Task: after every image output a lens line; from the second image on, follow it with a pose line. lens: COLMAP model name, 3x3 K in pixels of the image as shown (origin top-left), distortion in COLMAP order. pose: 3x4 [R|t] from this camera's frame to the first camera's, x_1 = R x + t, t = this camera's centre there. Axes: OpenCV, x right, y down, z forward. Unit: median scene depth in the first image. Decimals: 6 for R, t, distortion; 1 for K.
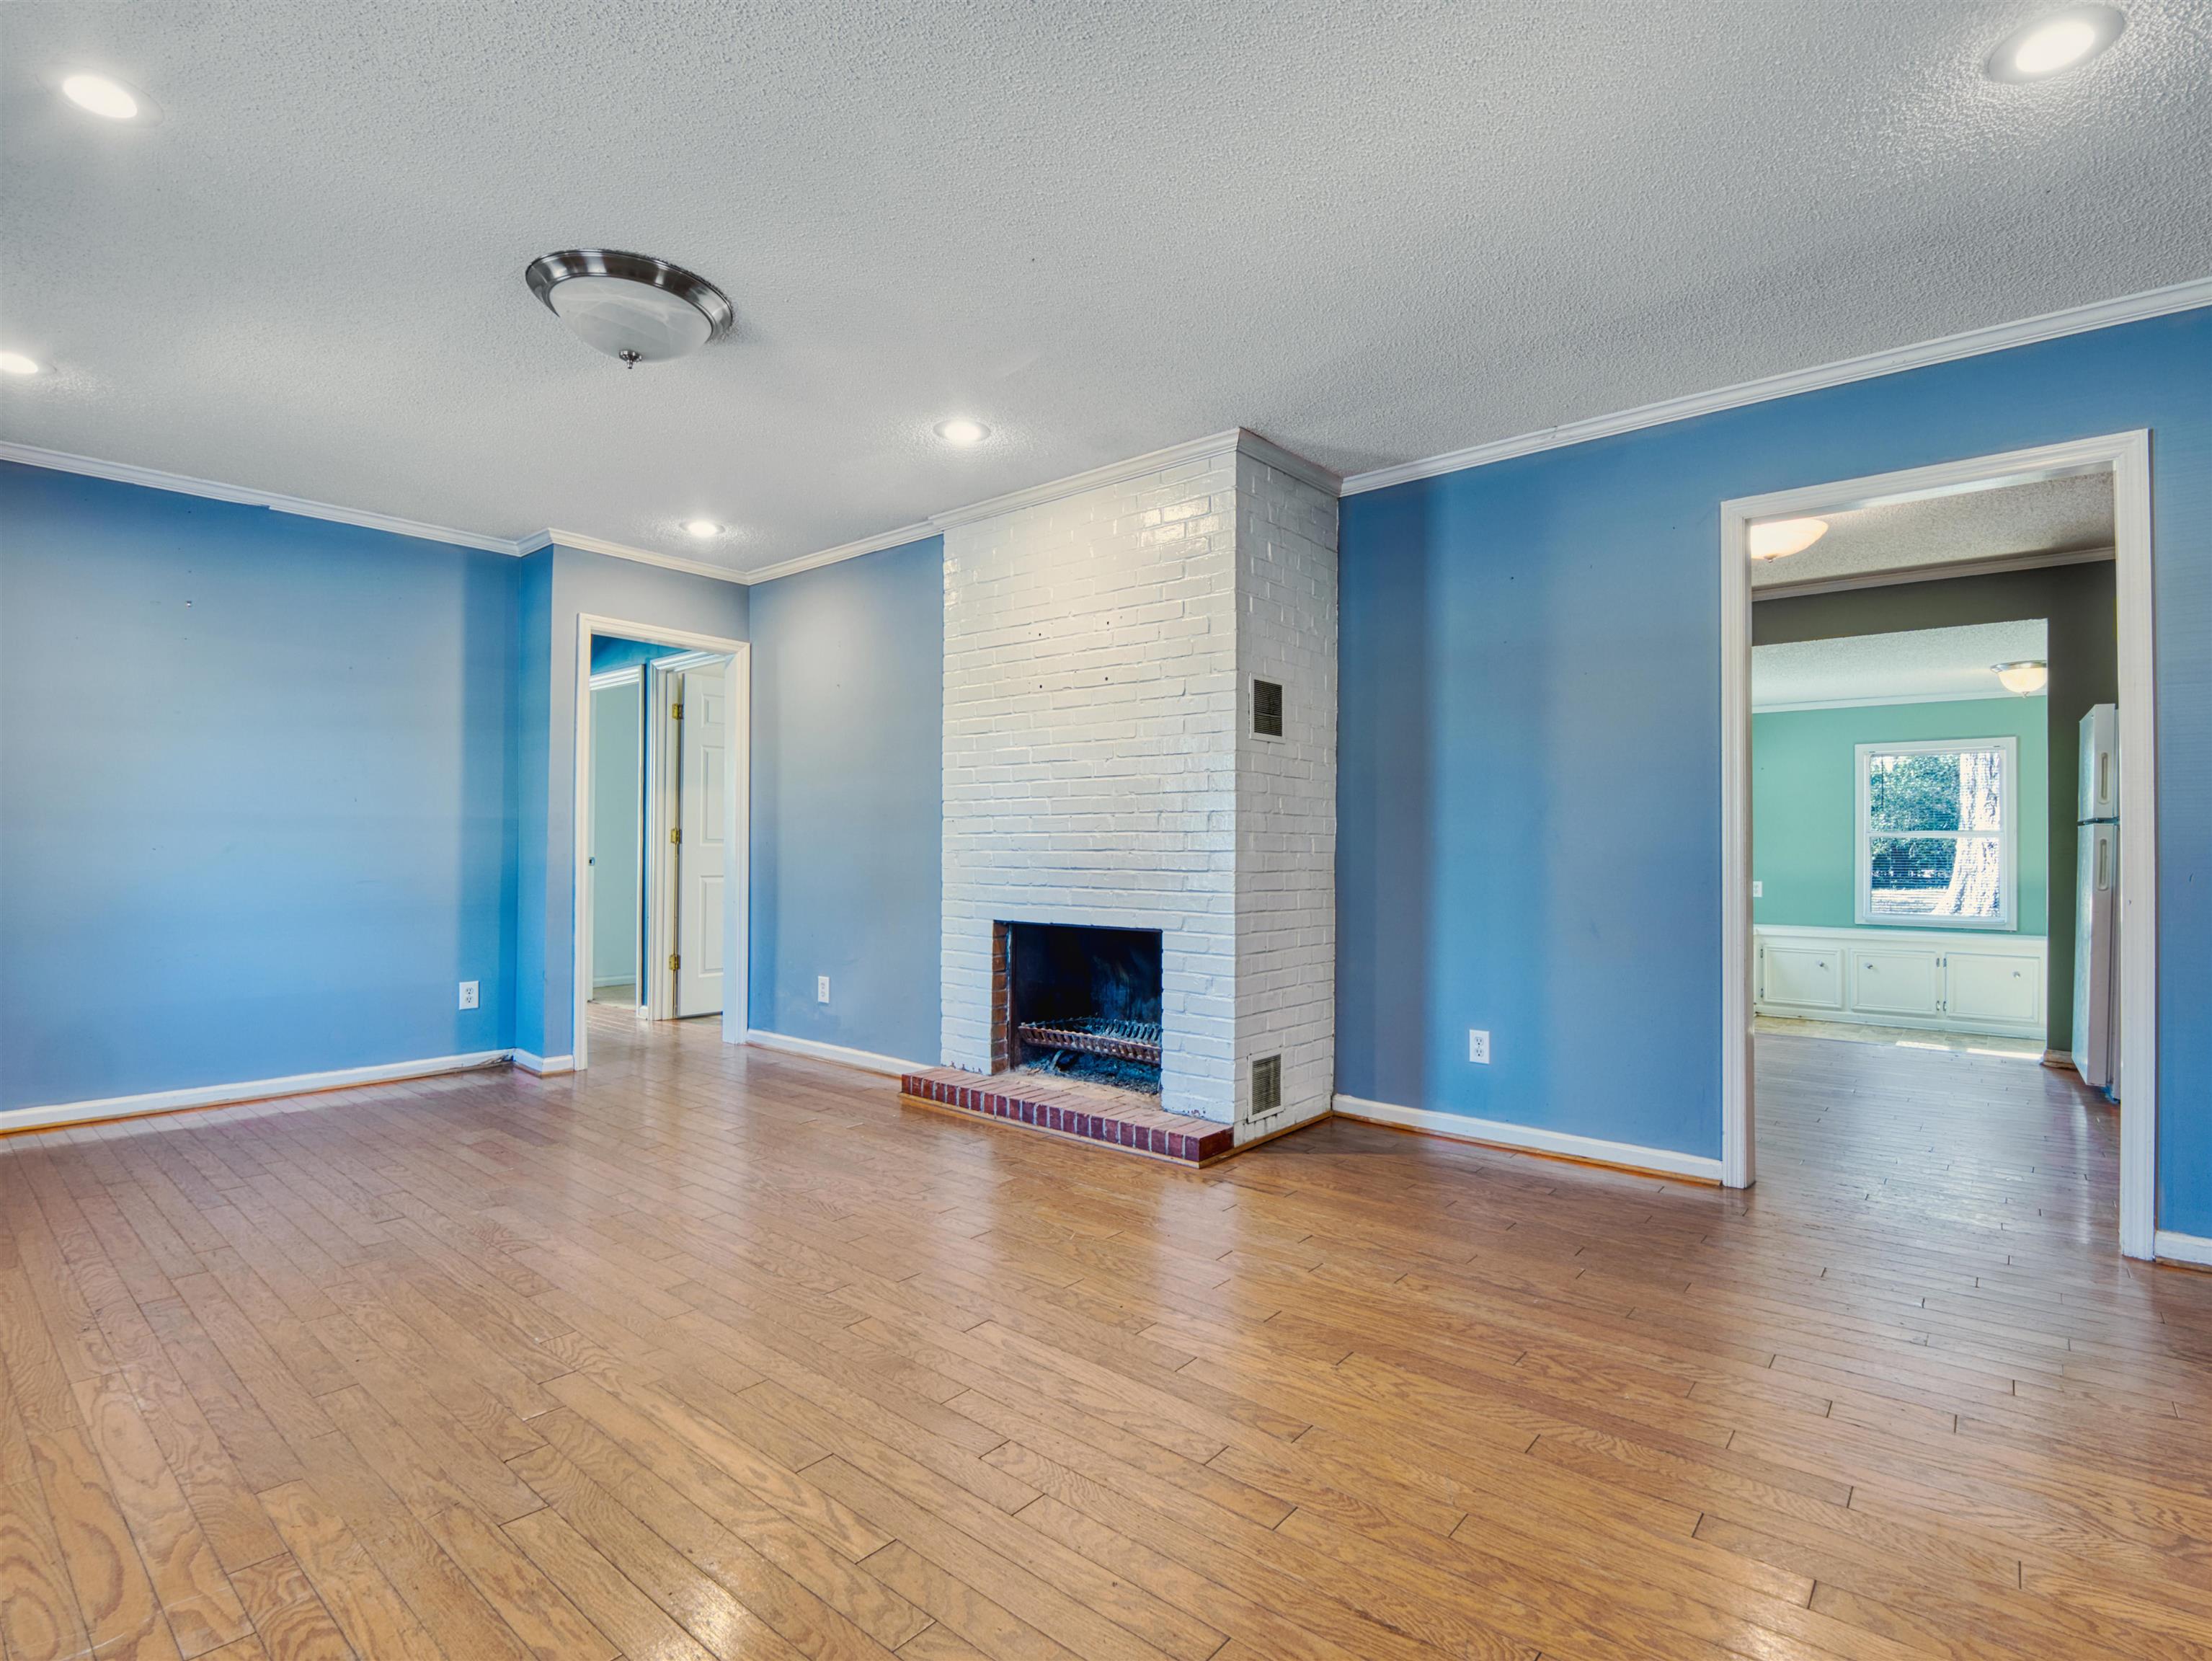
lens RADIAL K [[1069.0, 0, 1106.0], [0, 1069.0, 830.5], [0, 0, 1]] dist [0.011766, -0.021237]
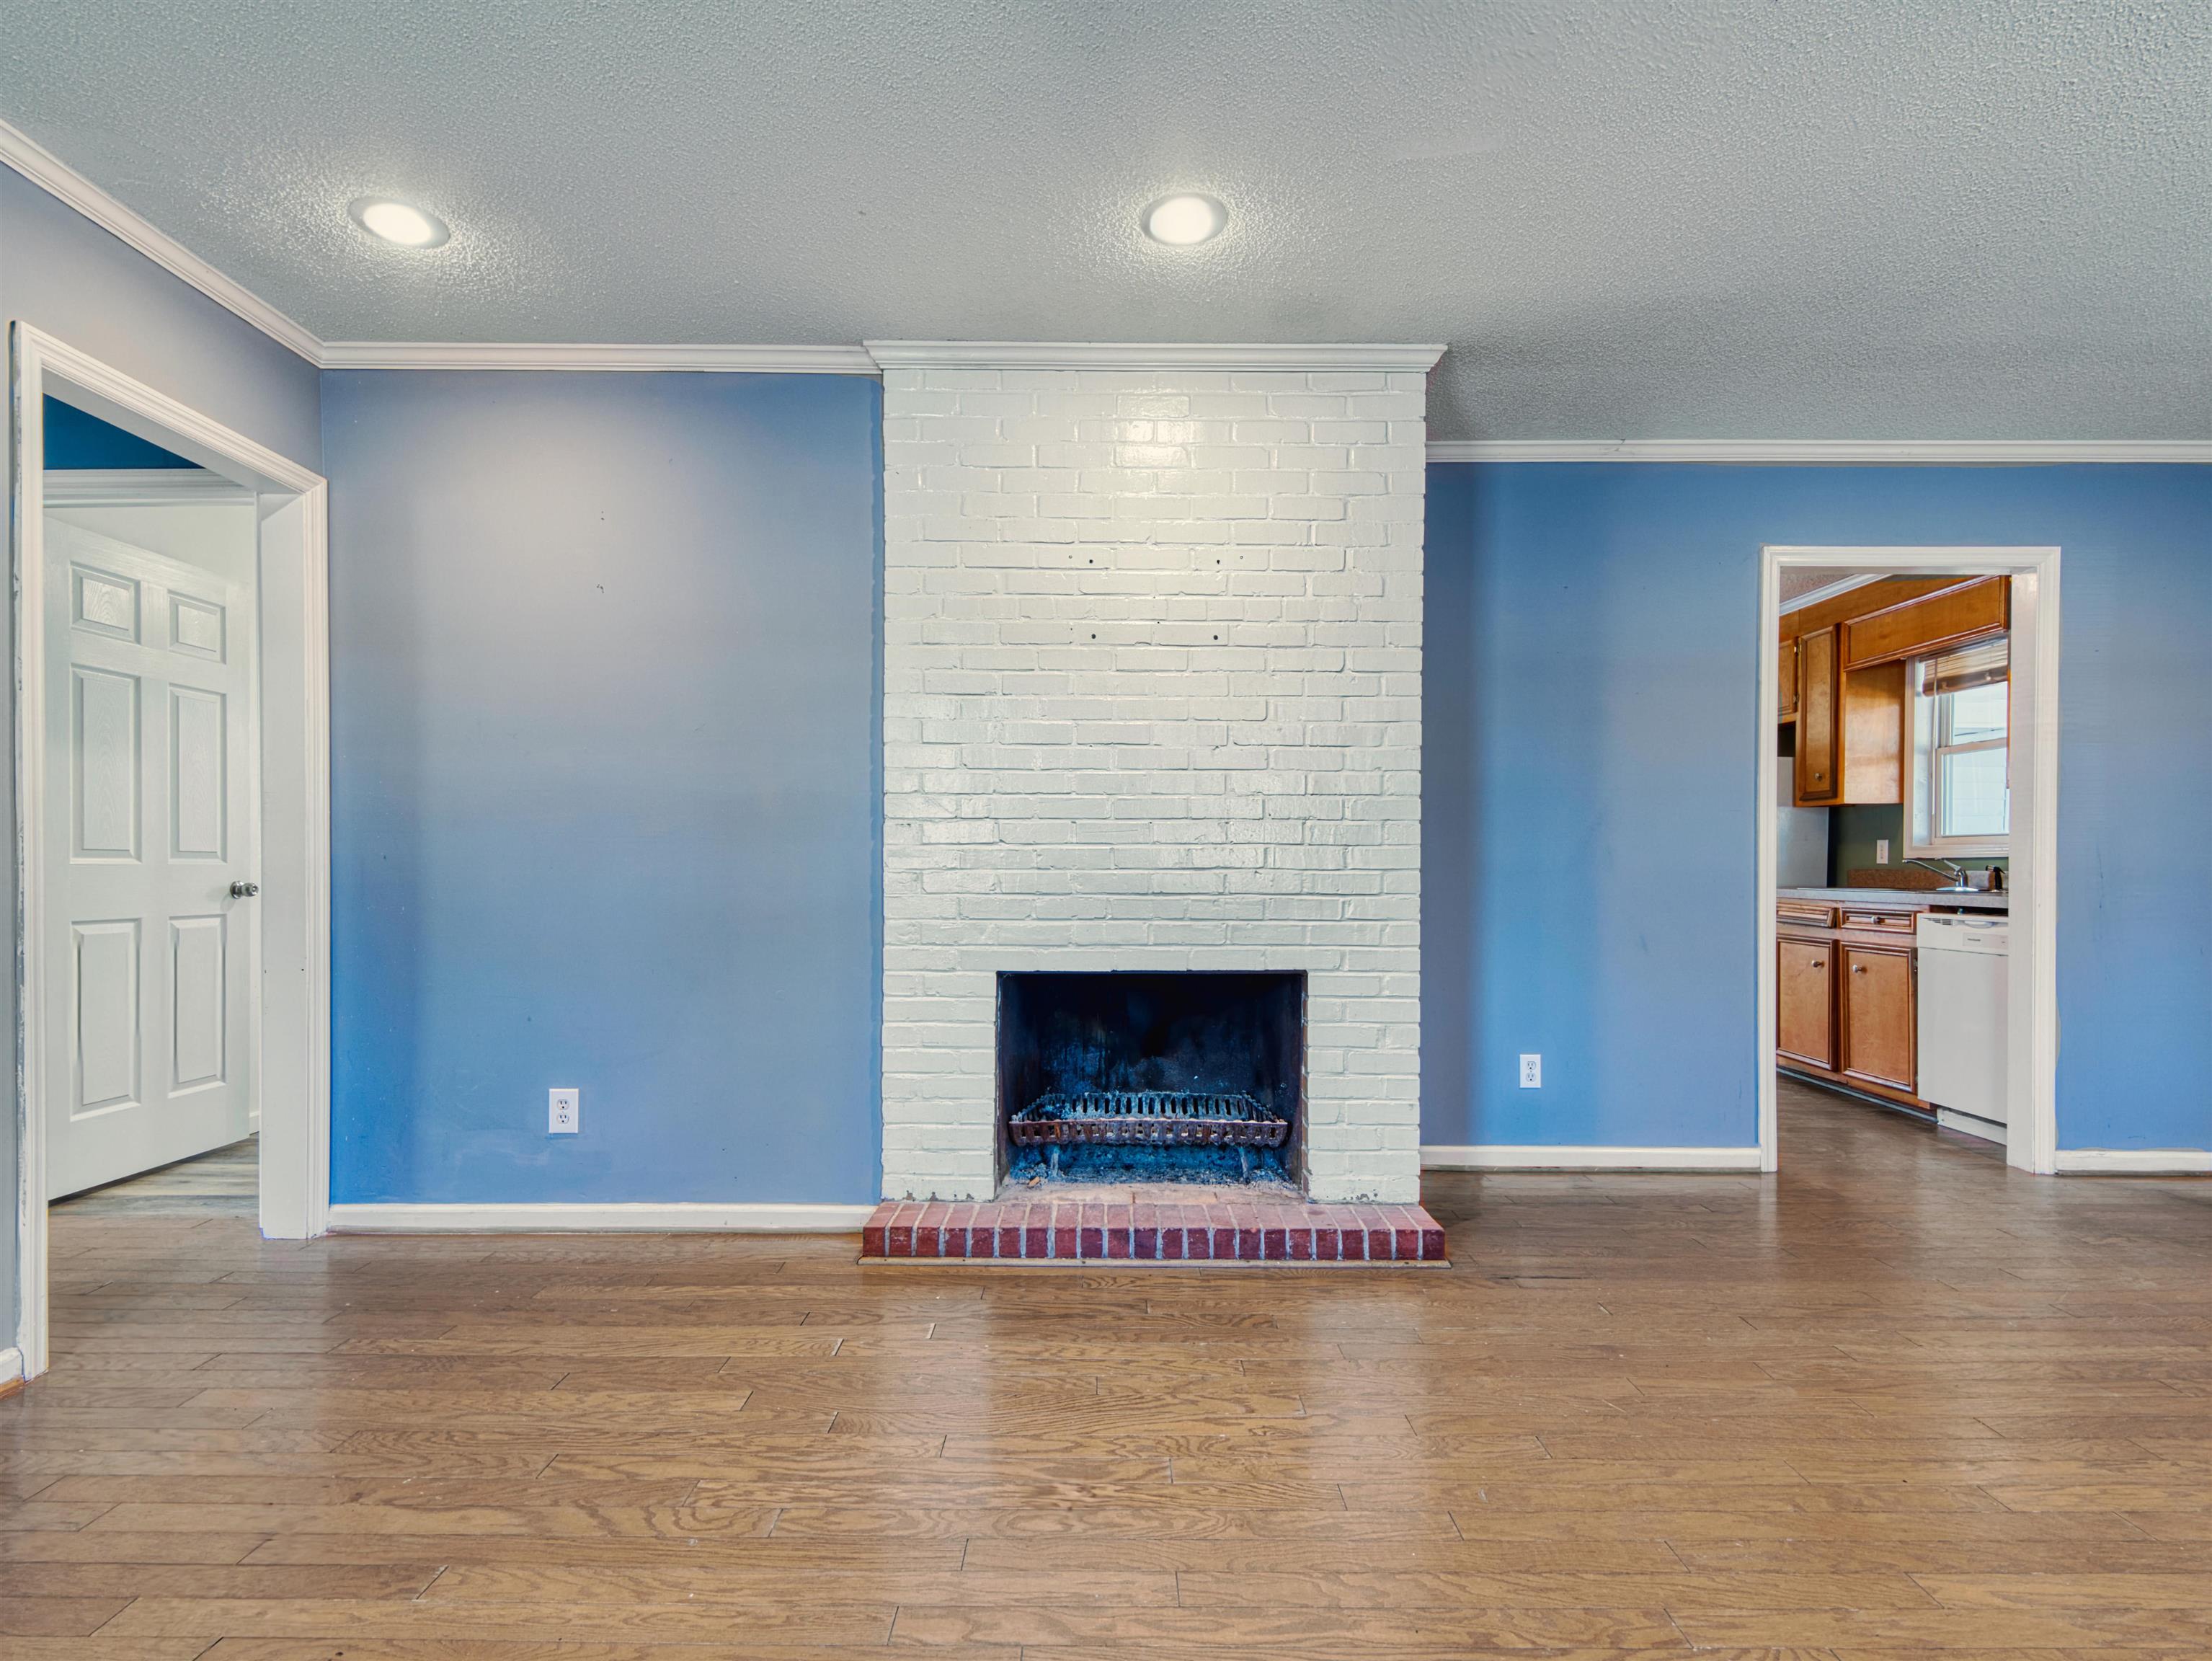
lens RADIAL K [[1092.7, 0, 1100.1], [0, 1092.7, 865.6], [0, 0, 1]] dist [0.048359, -0.034972]
pose [[0.768246, -0.004087, 0.640142, -0.558737], [-0.010040, 0.999780, 0.018433, 0.003131], [-0.640076, -0.020588, 0.768036, 0.474196]]
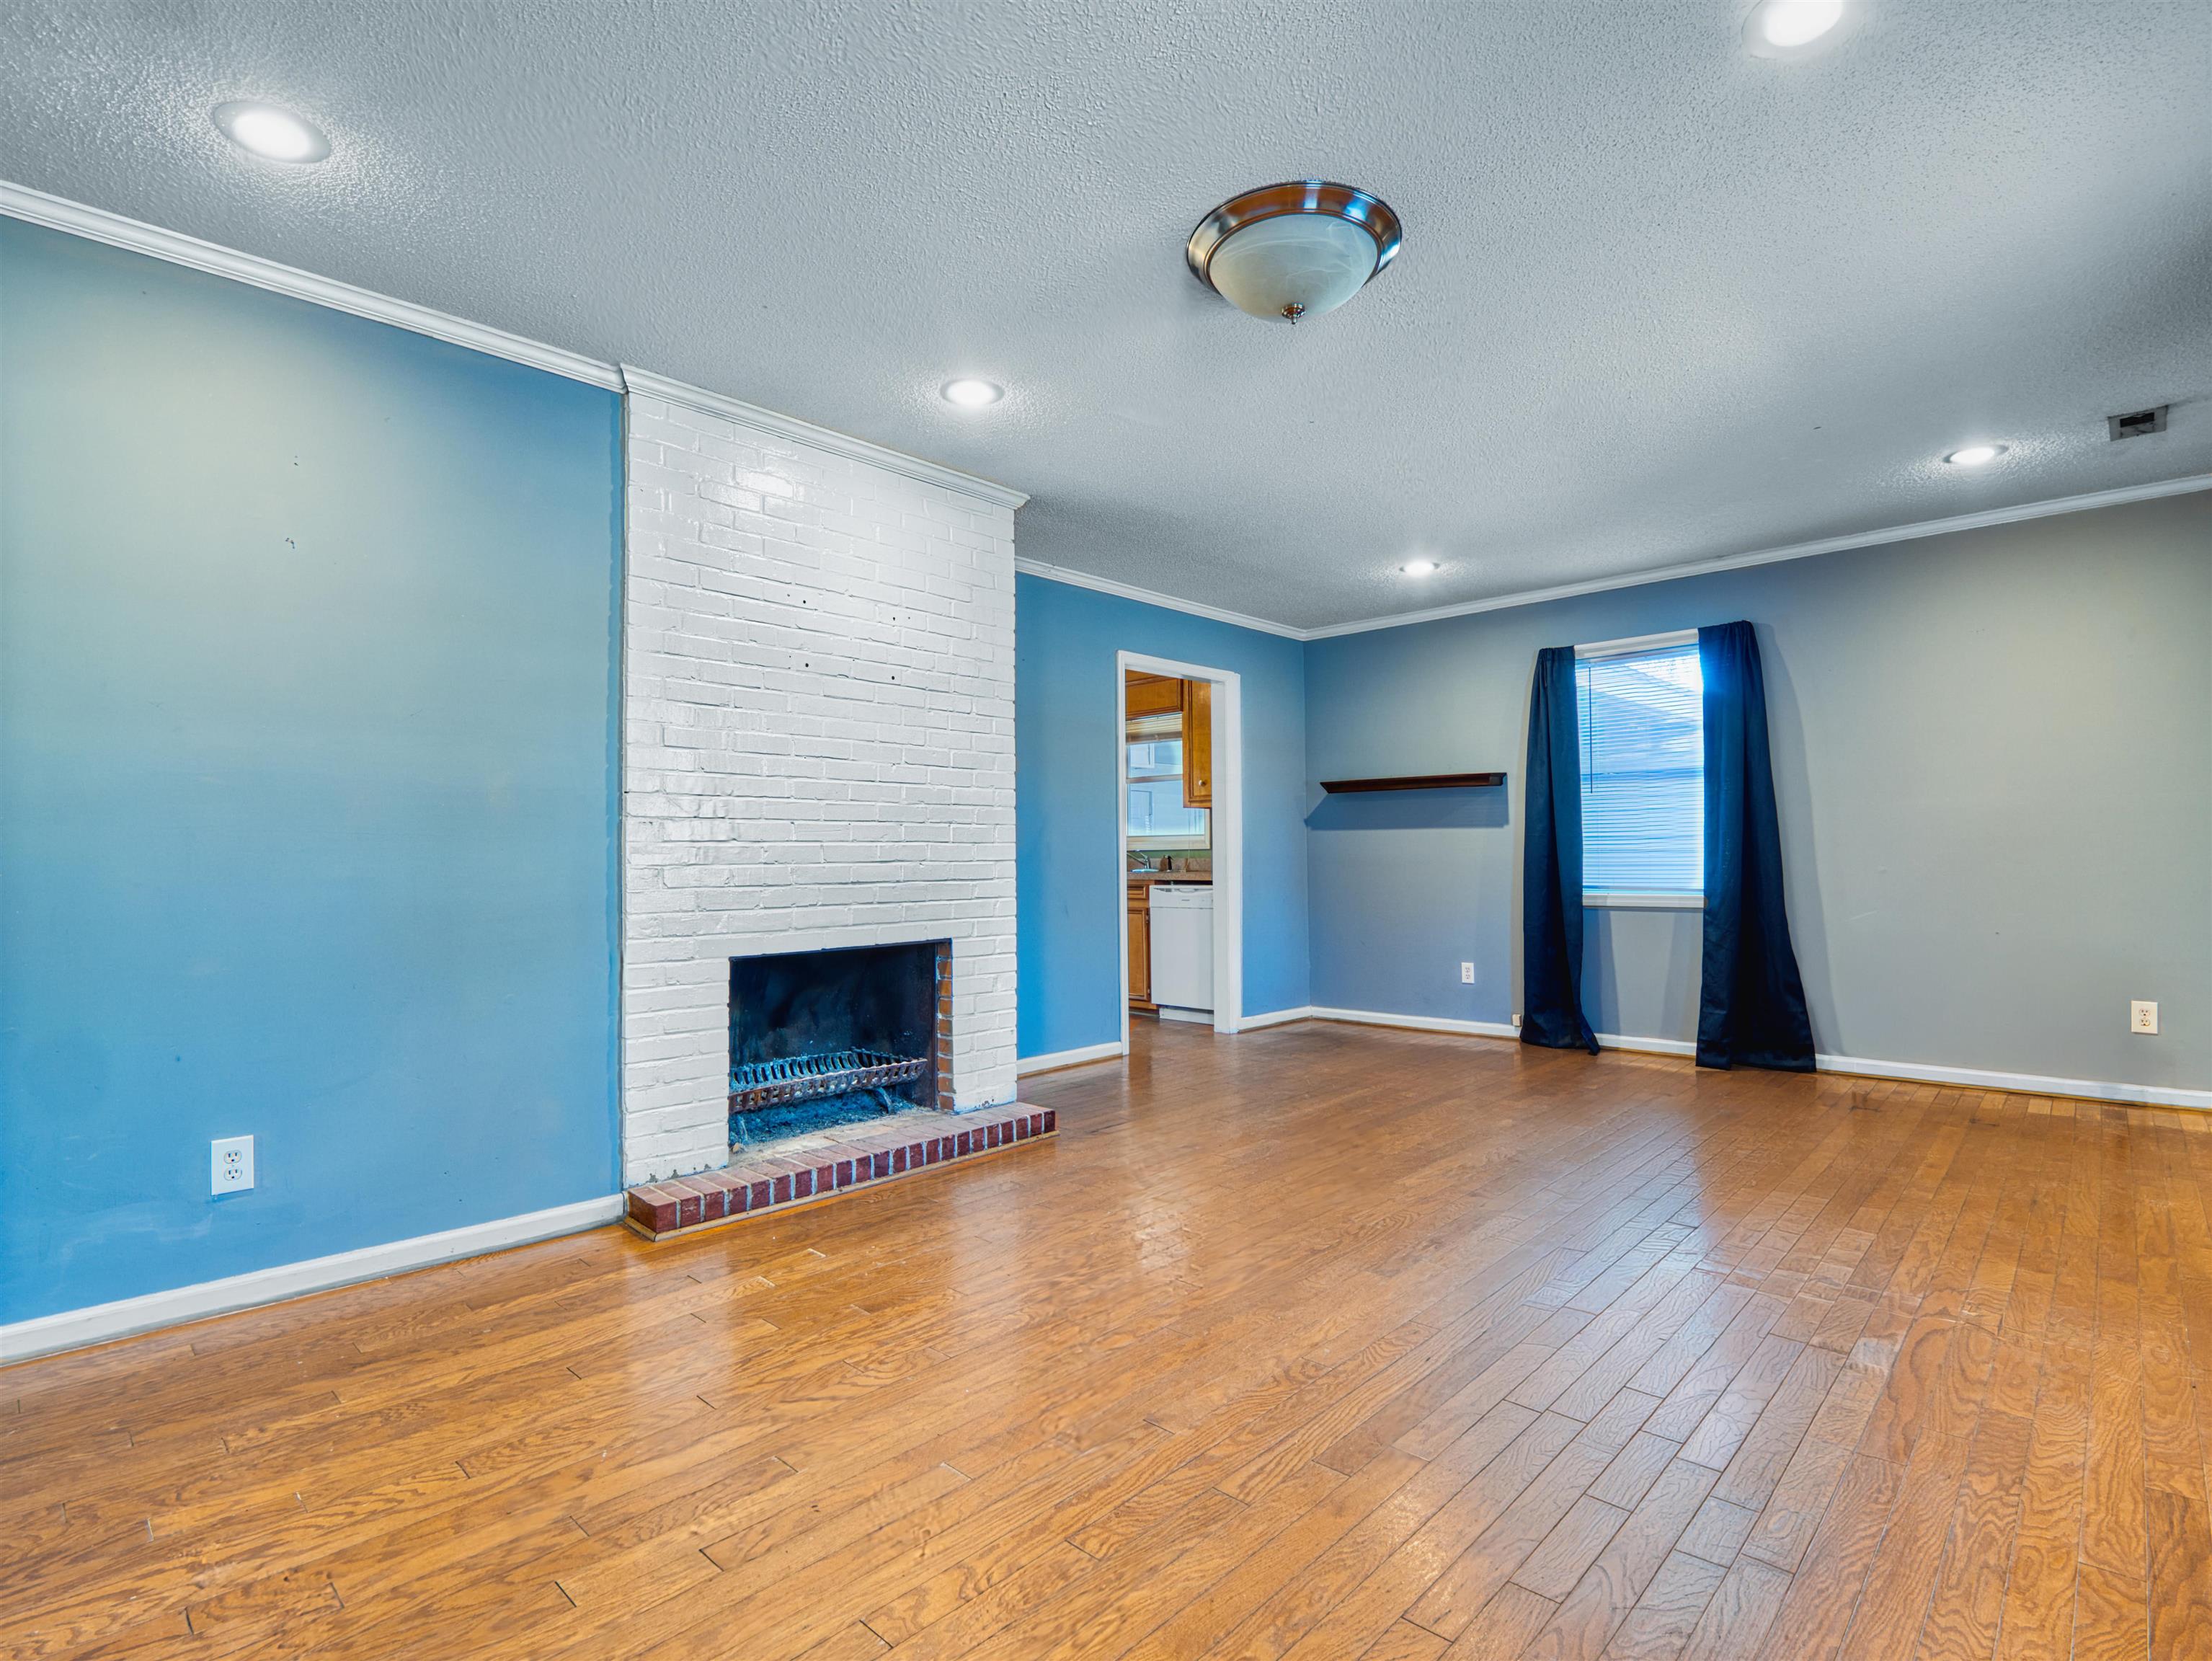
lens RADIAL K [[1090.7, 0, 1106.0], [0, 1090.7, 830.5], [0, 0, 1]] dist [-0.006798, -0.013054]
pose [[0.057415, 0.019570, 0.998159, -0.954565], [-0.007628, 0.999787, -0.019163, 0.008461], [-0.998321, -0.006514, 0.057553, 0.774083]]
